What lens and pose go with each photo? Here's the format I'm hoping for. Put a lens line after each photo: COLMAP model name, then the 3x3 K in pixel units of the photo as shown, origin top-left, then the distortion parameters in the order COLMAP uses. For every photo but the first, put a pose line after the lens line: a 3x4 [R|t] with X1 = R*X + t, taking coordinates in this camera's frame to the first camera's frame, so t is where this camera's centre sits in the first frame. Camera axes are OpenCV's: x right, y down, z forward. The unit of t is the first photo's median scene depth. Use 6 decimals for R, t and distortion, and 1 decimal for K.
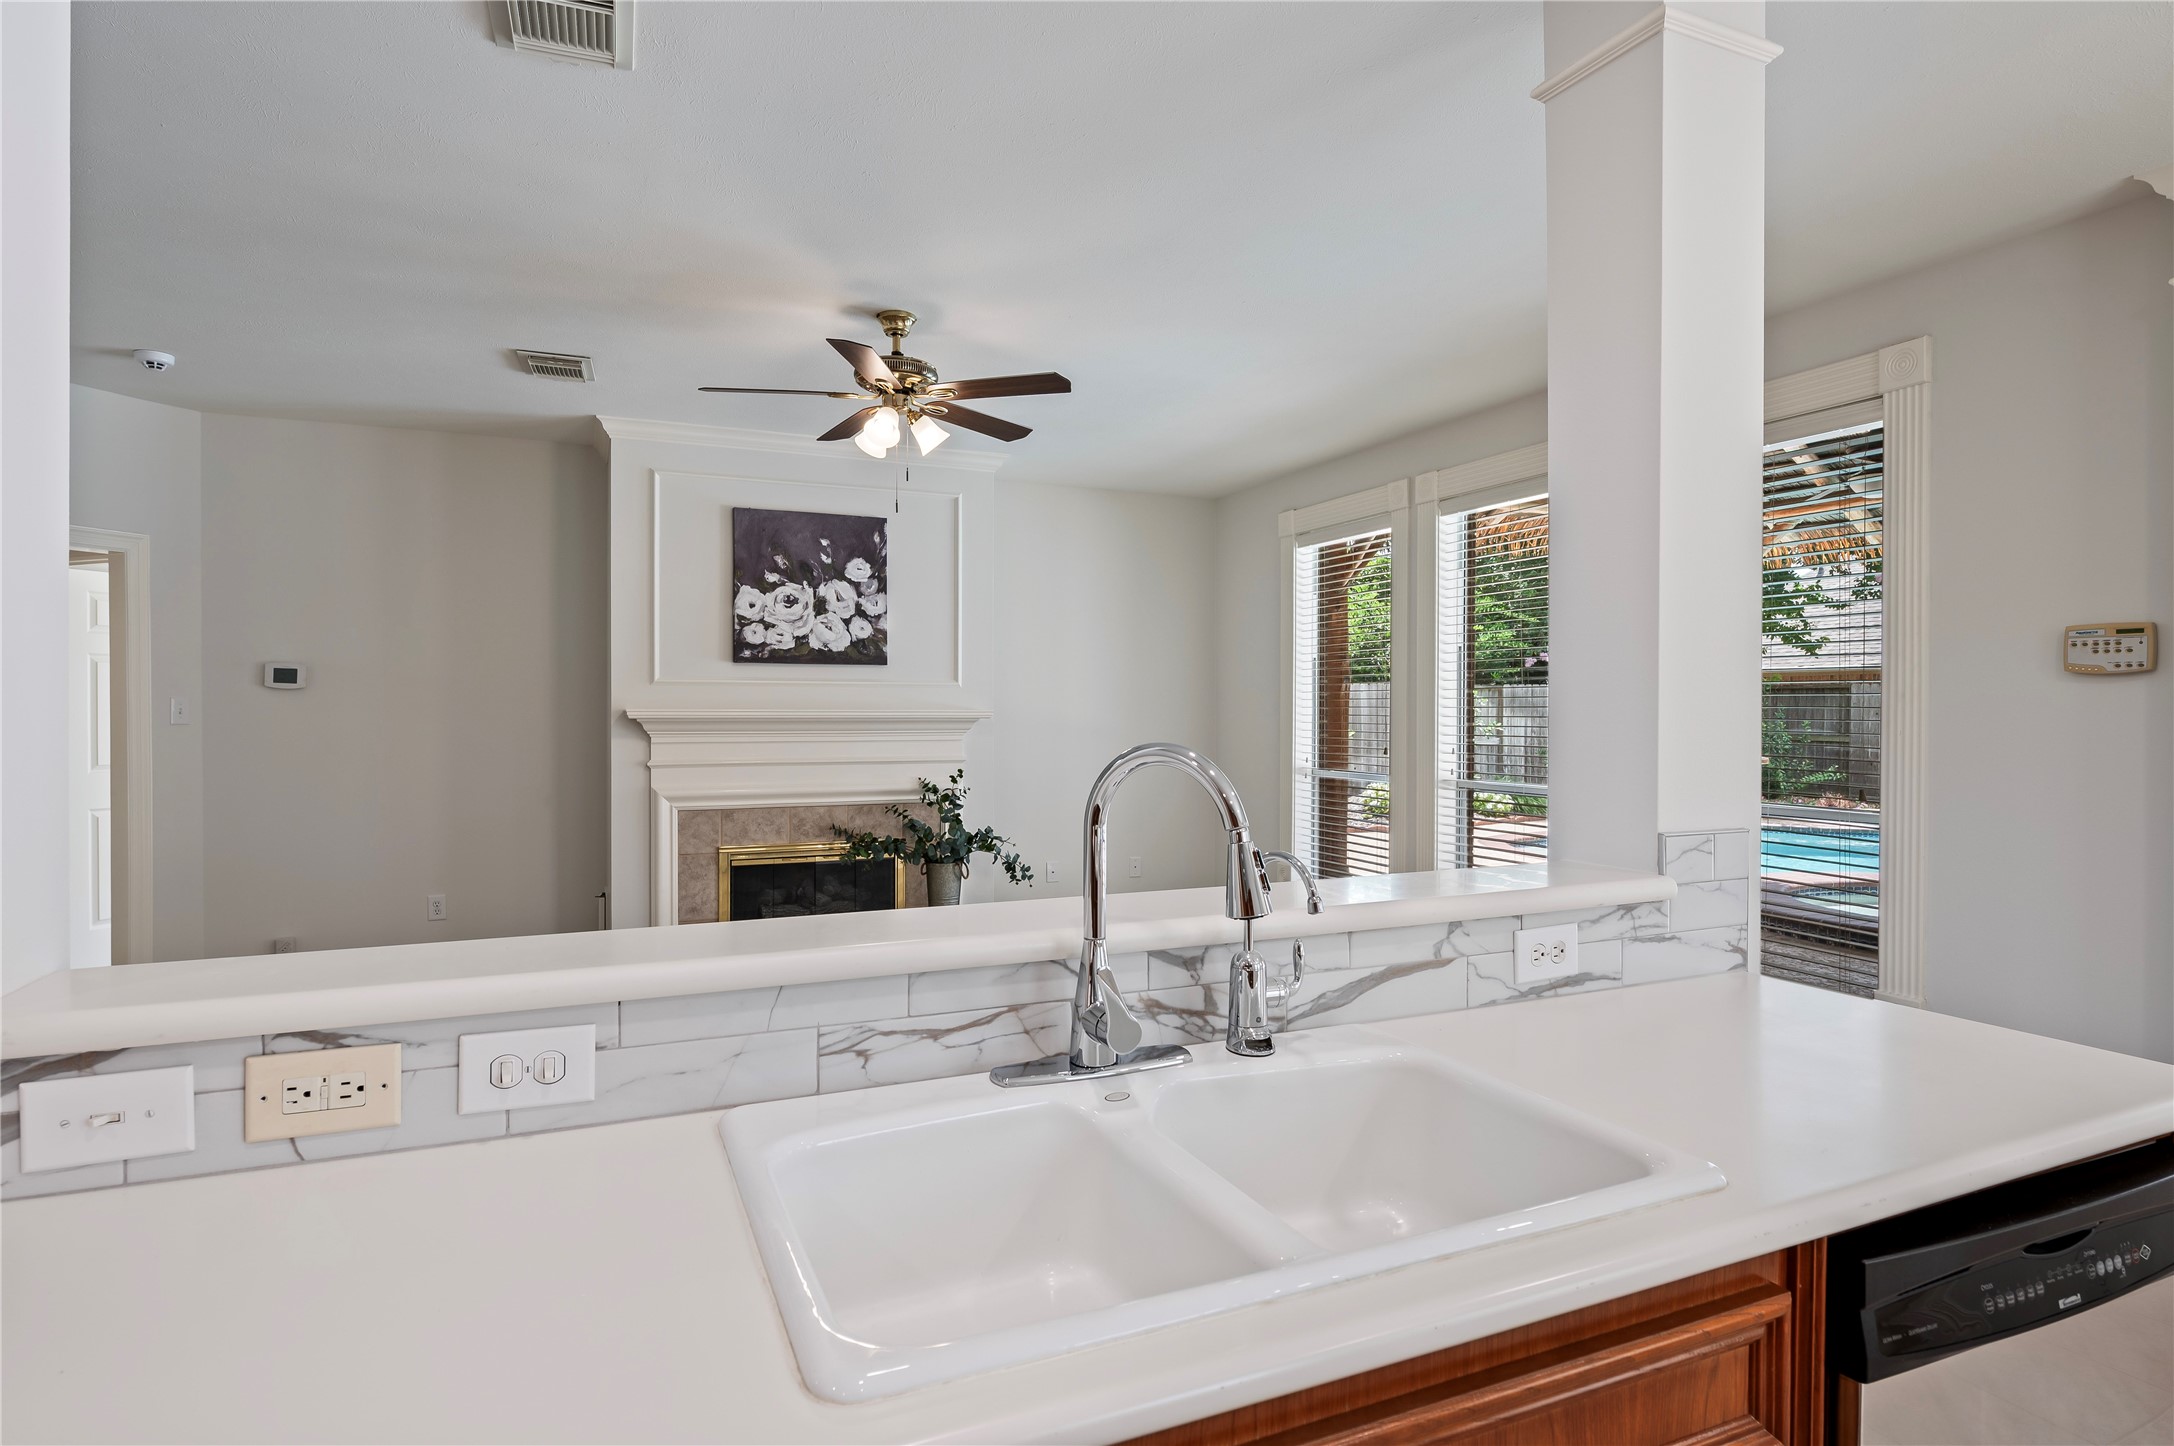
lens RADIAL K [[1146.2, 0, 1087.0], [0, 1146.2, 723.0], [0, 0, 1]] dist [-0.004061, -0.000394]
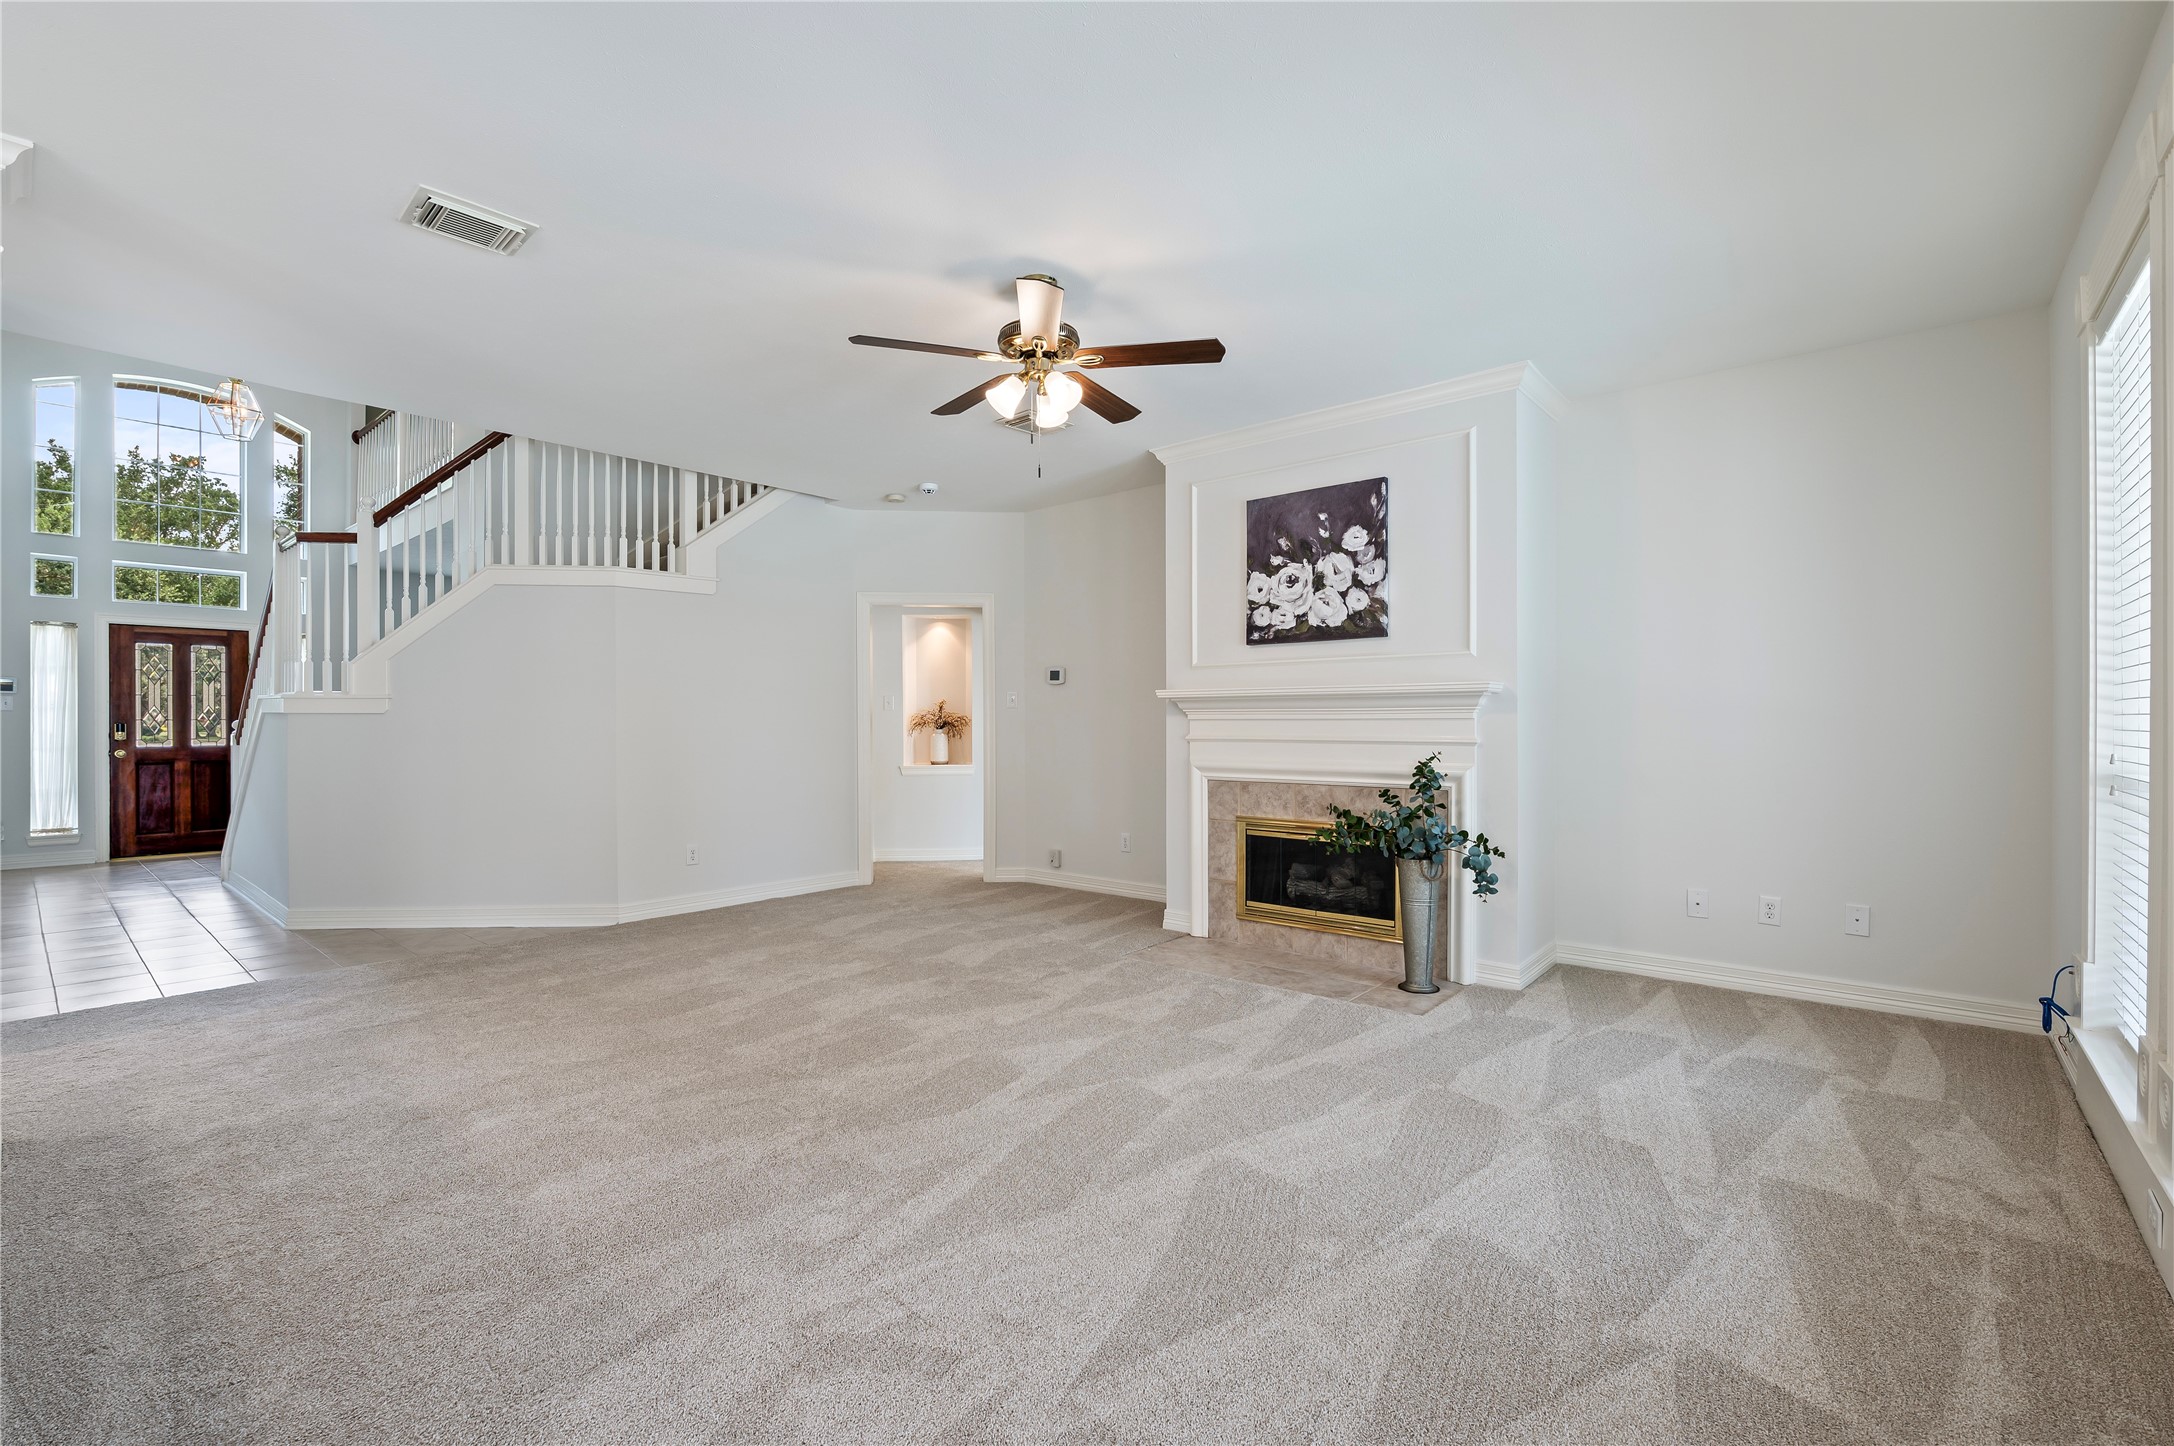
lens RADIAL K [[989.6, 0, 1055.3], [0, 989.6, 723.9], [0, 0, 1]] dist [0.002218, 0.000447]
pose [[0.392610, 0.000204, -0.919705, 0.464826], [-0.012000, 0.999916, -0.004900, 0.027167], [0.919627, 0.012960, 0.392580, 0.461563]]
